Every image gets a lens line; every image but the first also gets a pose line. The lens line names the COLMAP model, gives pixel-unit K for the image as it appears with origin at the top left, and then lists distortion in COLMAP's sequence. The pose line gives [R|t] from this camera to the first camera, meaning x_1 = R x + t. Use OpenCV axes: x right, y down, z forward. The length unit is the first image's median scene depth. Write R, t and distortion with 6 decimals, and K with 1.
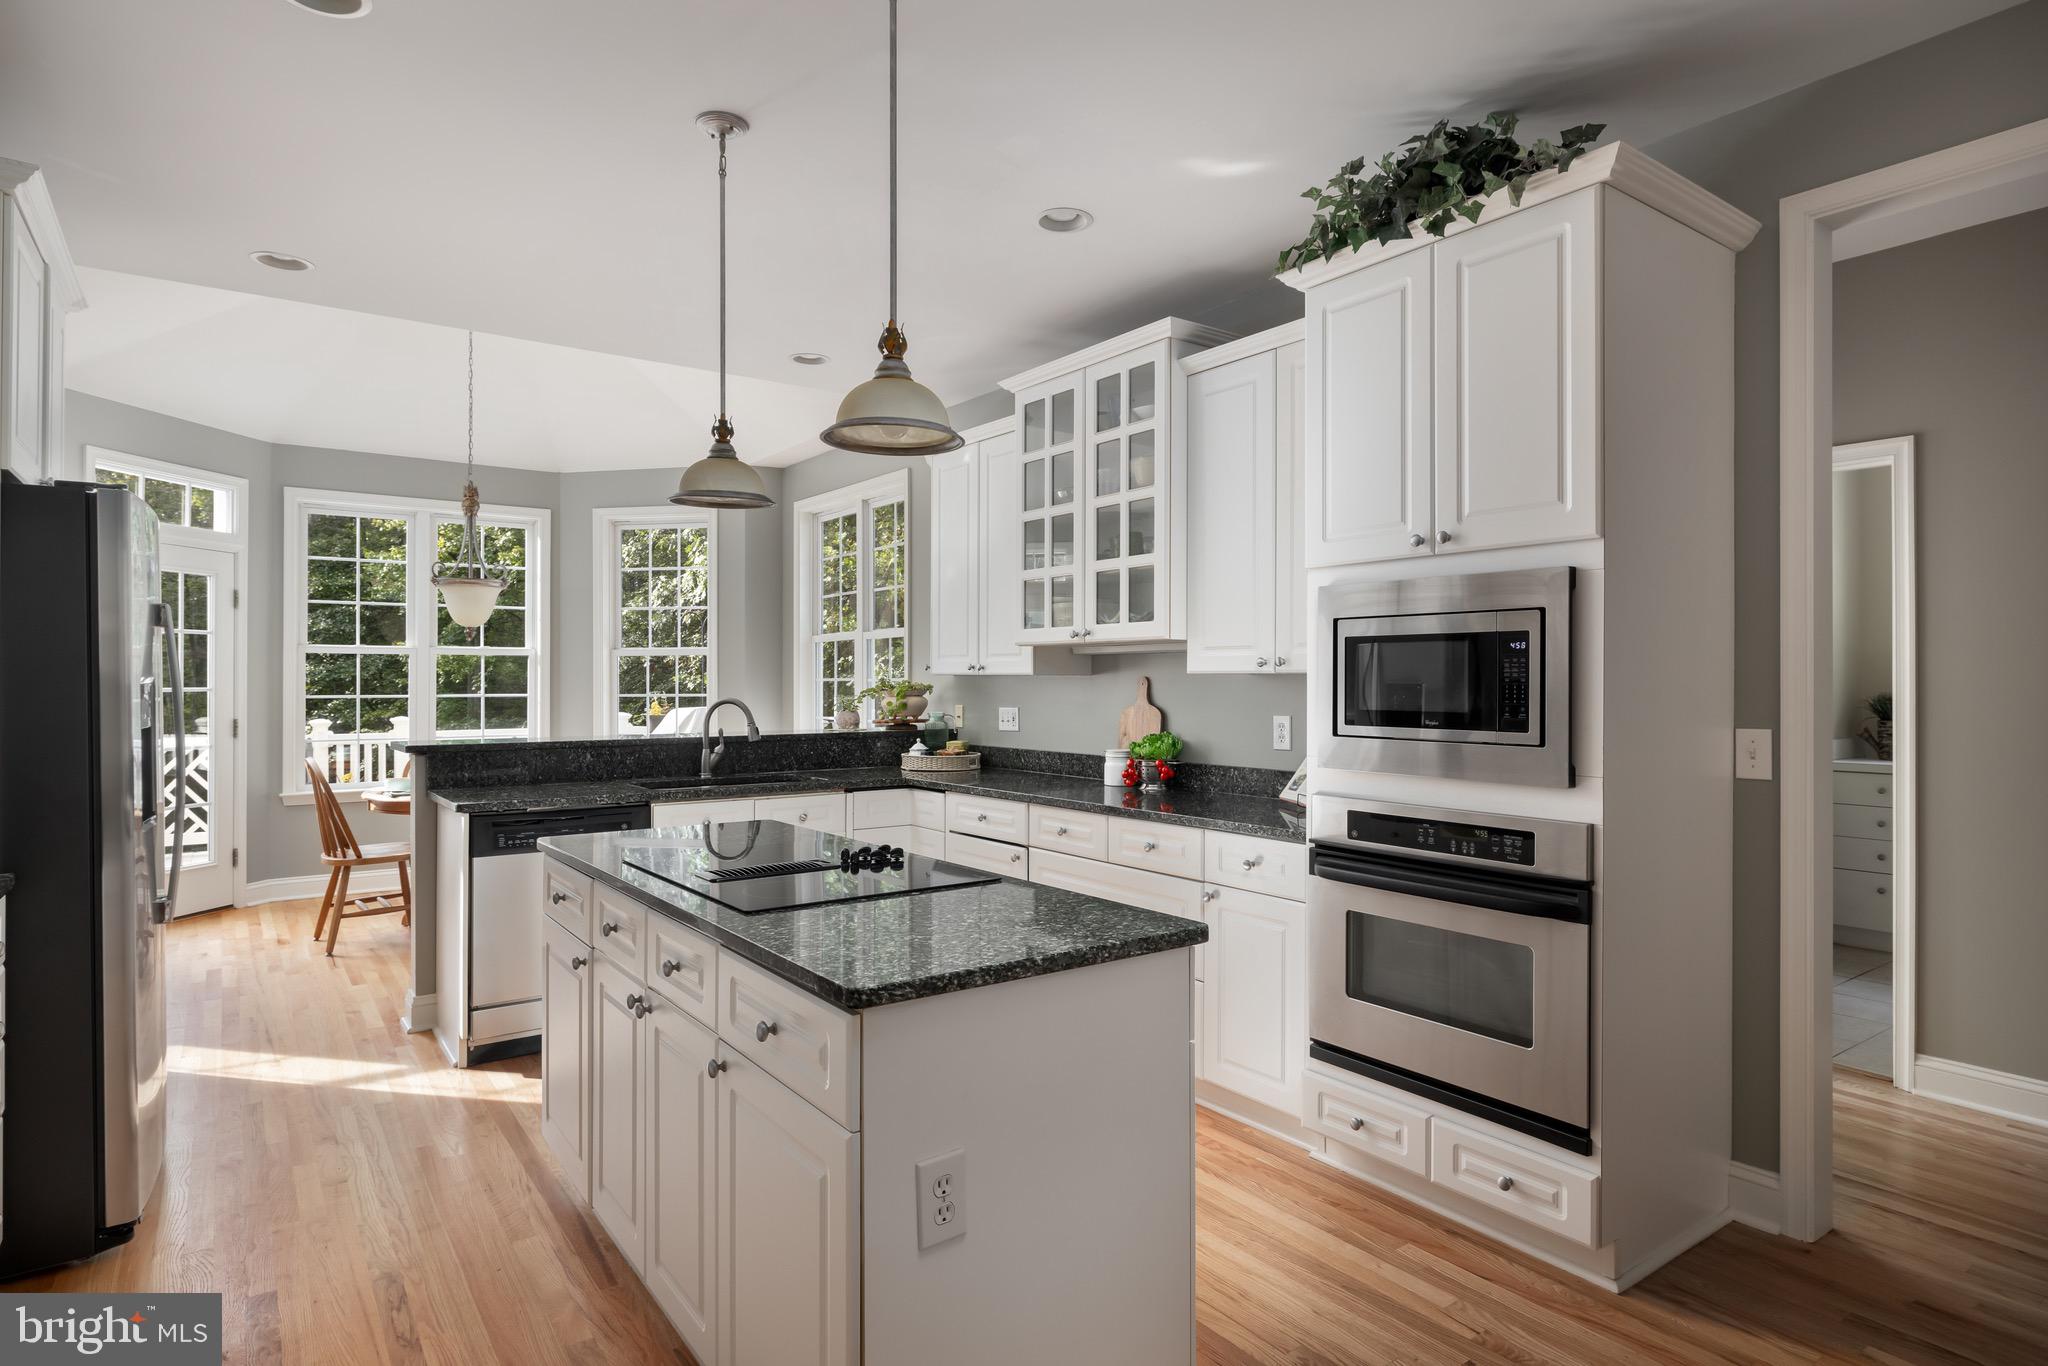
lens RADIAL K [[1106.9, 0, 1026.3], [0, 1106.9, 682.4], [0, 0, 1]] dist [0.010596, 0.000671]
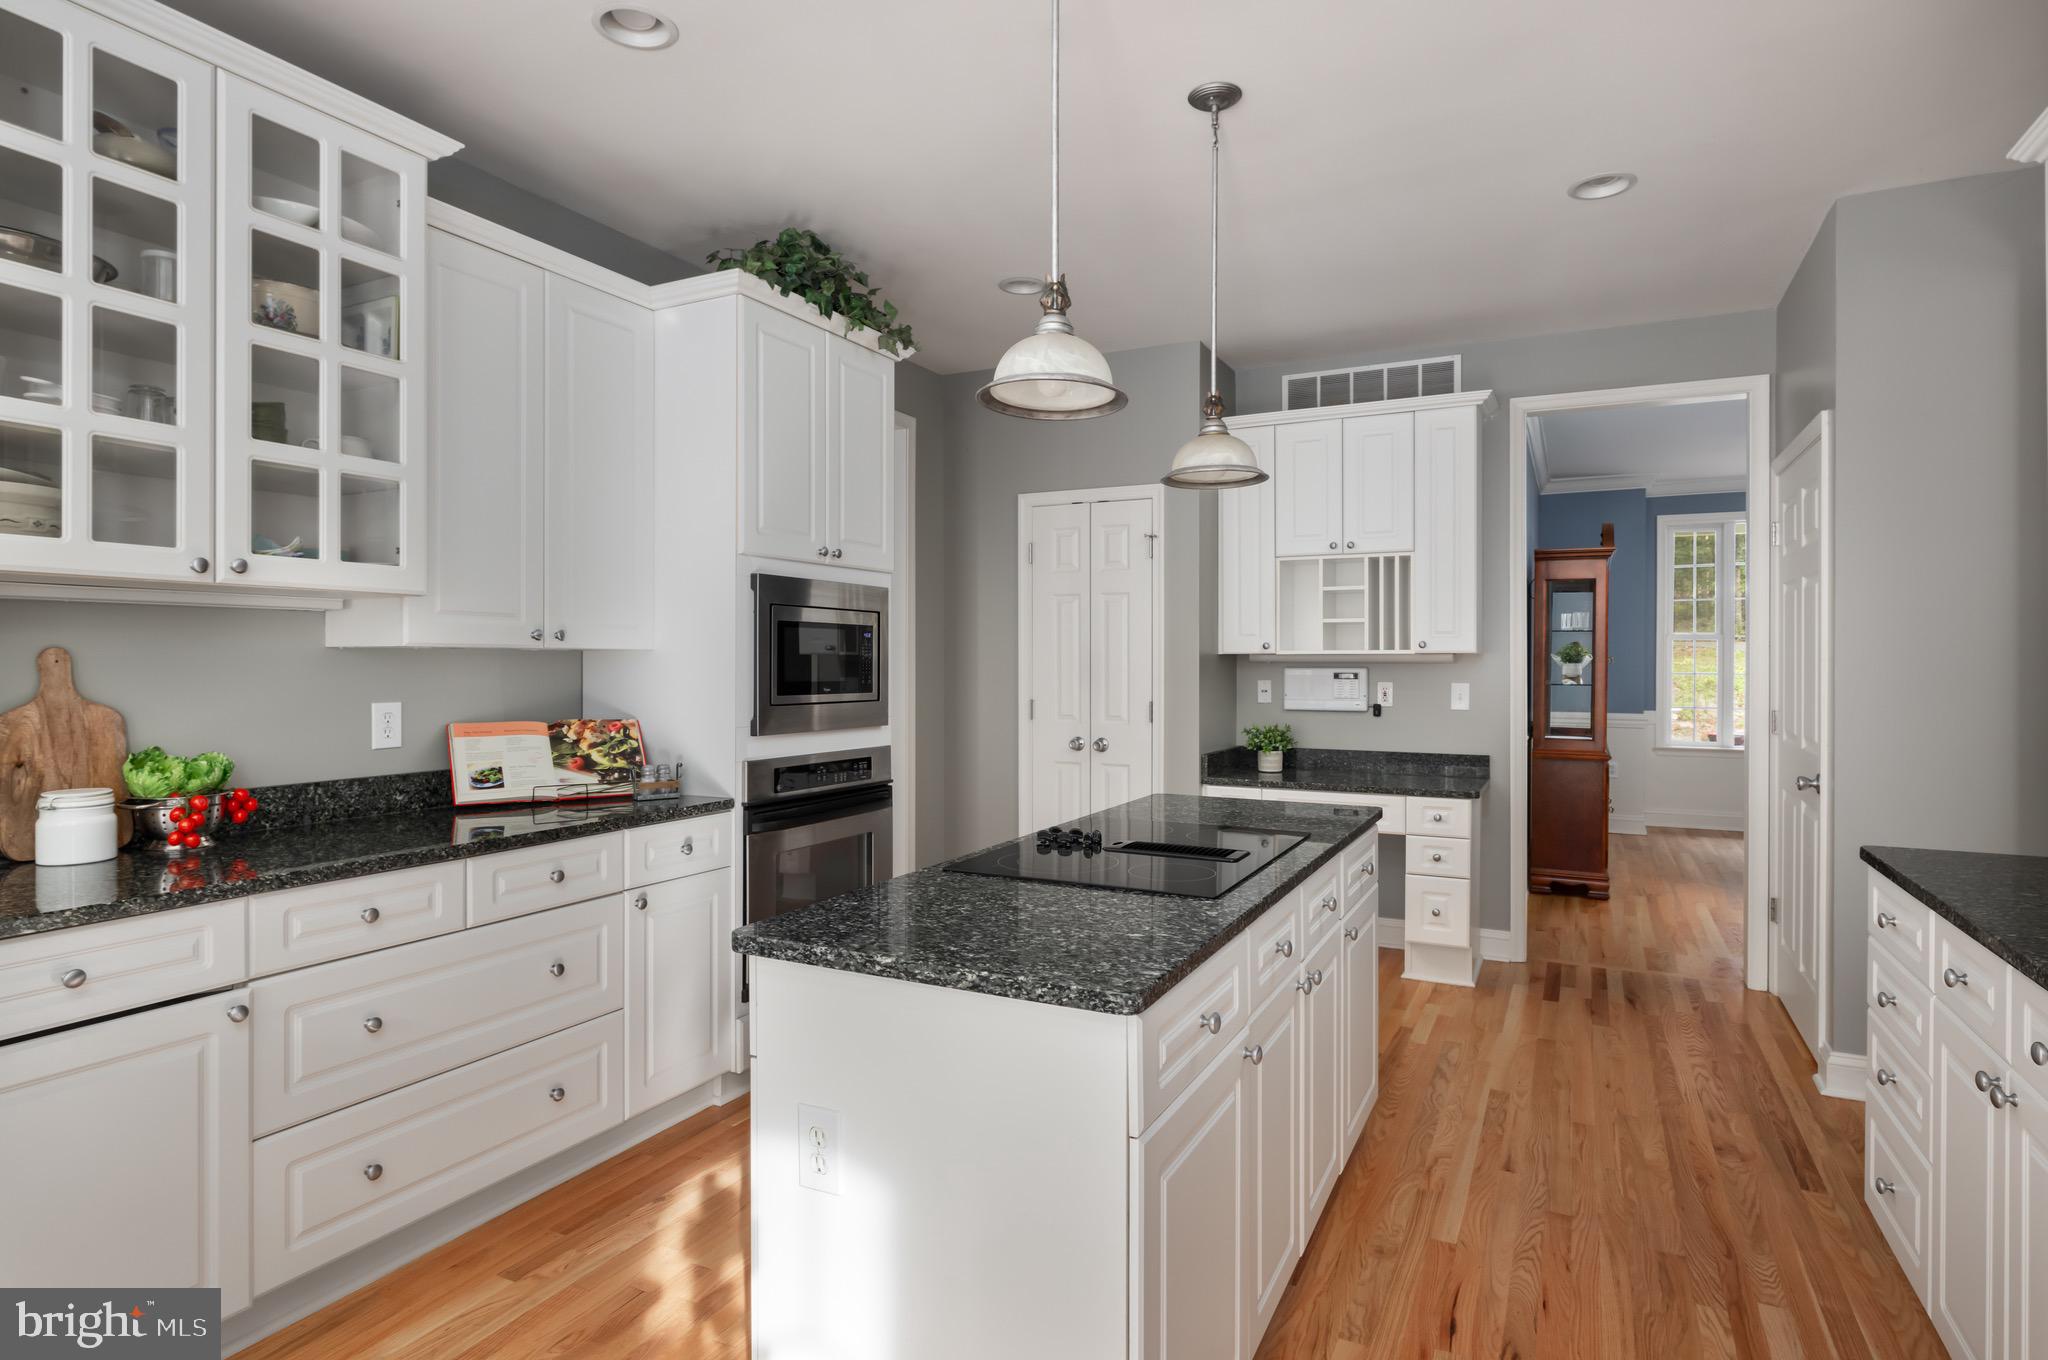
lens RADIAL K [[1106.9, 0, 1026.5], [0, 1106.9, 670.3], [0, 0, 1]] dist [0.010596, 0.000671]
pose [[-0.451079, -0.005982, 0.892464, -0.688163], [0.000946, 0.999974, 0.007181, 0.002913], [-0.892483, 0.004083, -0.451062, 1.019973]]
